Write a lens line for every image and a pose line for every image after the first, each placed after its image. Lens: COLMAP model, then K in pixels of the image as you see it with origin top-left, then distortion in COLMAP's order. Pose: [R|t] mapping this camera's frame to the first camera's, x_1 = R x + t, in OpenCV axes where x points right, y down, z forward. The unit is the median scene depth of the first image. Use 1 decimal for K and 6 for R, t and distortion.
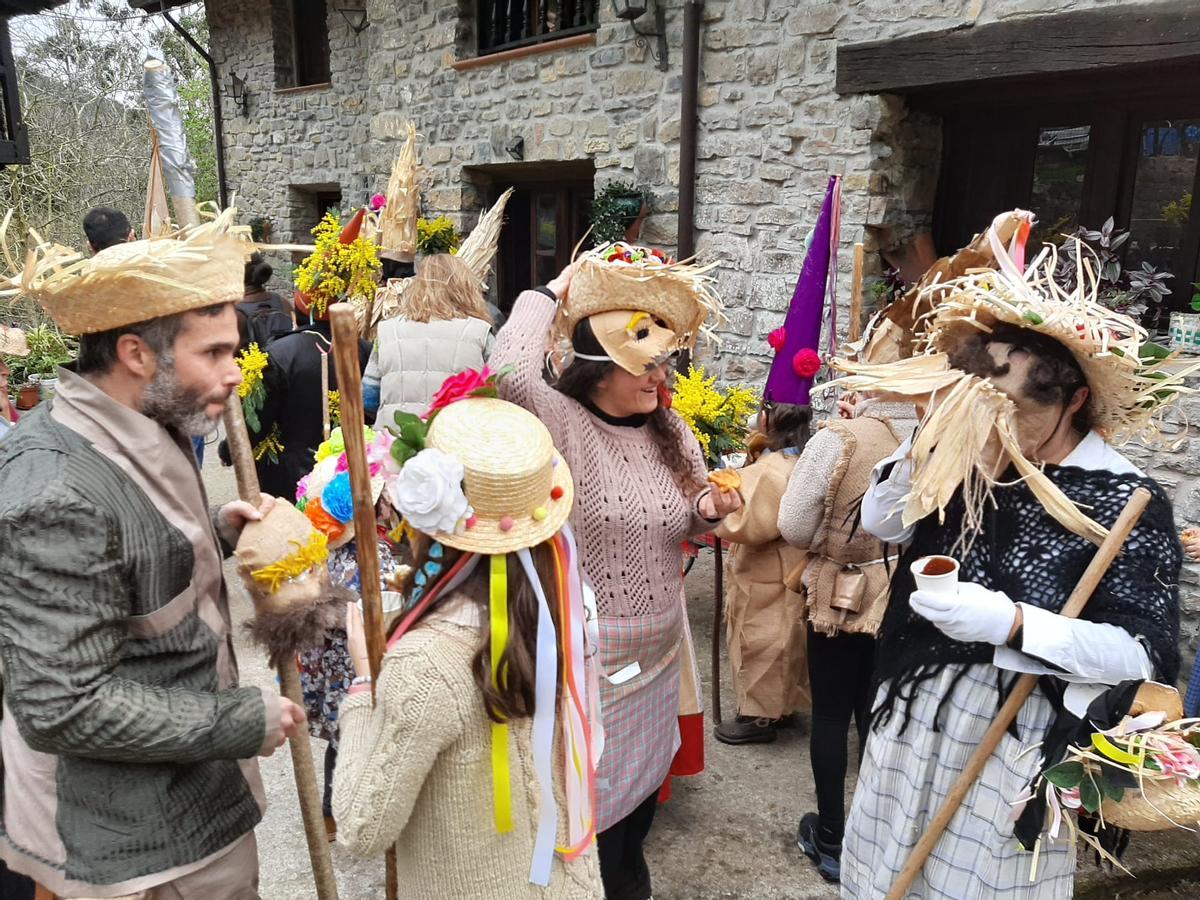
lens RADIAL K [[972.7, 0, 601.6], [0, 972.7, 443.2], [0, 0, 1]] dist [0.097037, -0.181967]
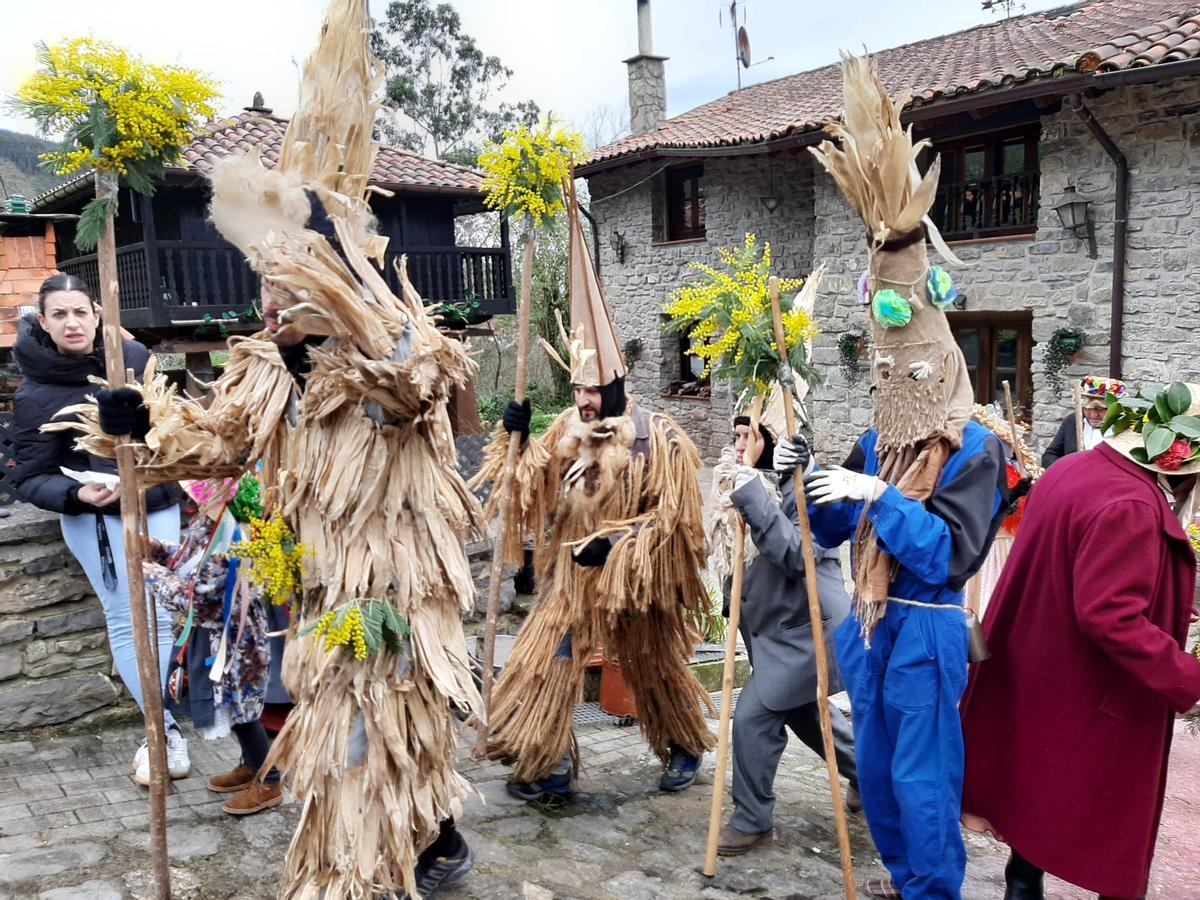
lens RADIAL K [[997.1, 0, 597.2], [0, 997.1, 452.8], [0, 0, 1]] dist [0.098903, -0.169134]
pose [[0.987349, -0.028784, -0.155928, -0.430150], [0.017078, 0.996969, -0.075900, 0.038829], [0.157640, 0.072277, 0.984848, -0.633909]]
